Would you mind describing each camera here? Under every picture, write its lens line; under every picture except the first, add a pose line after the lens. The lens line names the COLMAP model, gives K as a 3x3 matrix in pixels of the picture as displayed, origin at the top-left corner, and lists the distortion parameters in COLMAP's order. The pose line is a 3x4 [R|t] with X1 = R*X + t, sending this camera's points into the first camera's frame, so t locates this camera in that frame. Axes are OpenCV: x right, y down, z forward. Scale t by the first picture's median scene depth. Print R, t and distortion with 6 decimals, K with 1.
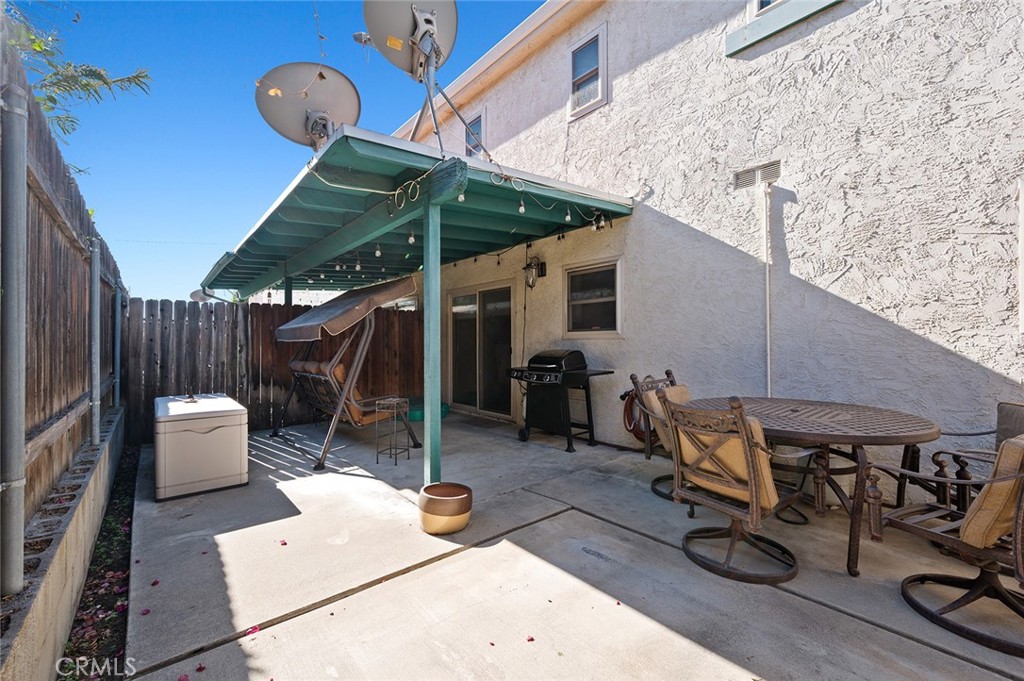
lens RADIAL K [[430.4, 0, 512.0], [0, 430.4, 340.5], [0, 0, 1]] dist [-0.000049, 0.000000]
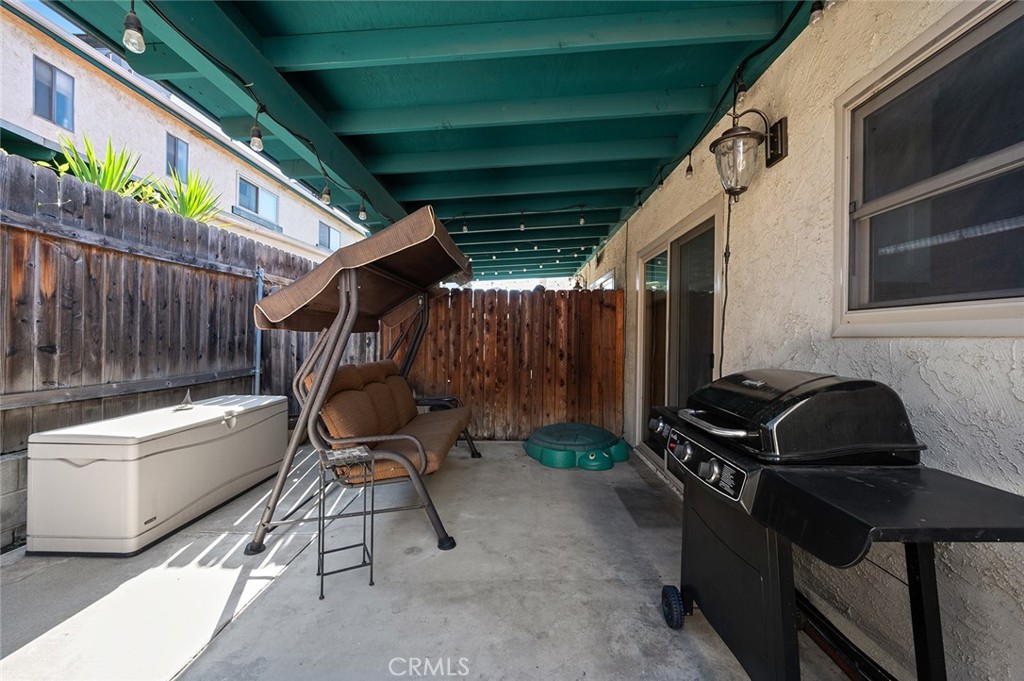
lens RADIAL K [[412.1, 0, 512.0], [0, 412.1, 340.5], [0, 0, 1]] dist [-0.000349, 0.000013]
pose [[0.751694, 0.021879, -0.659149, 0.143068], [-0.013839, 0.999753, 0.017402, -0.002470], [0.659367, -0.003959, 0.751811, 0.632697]]
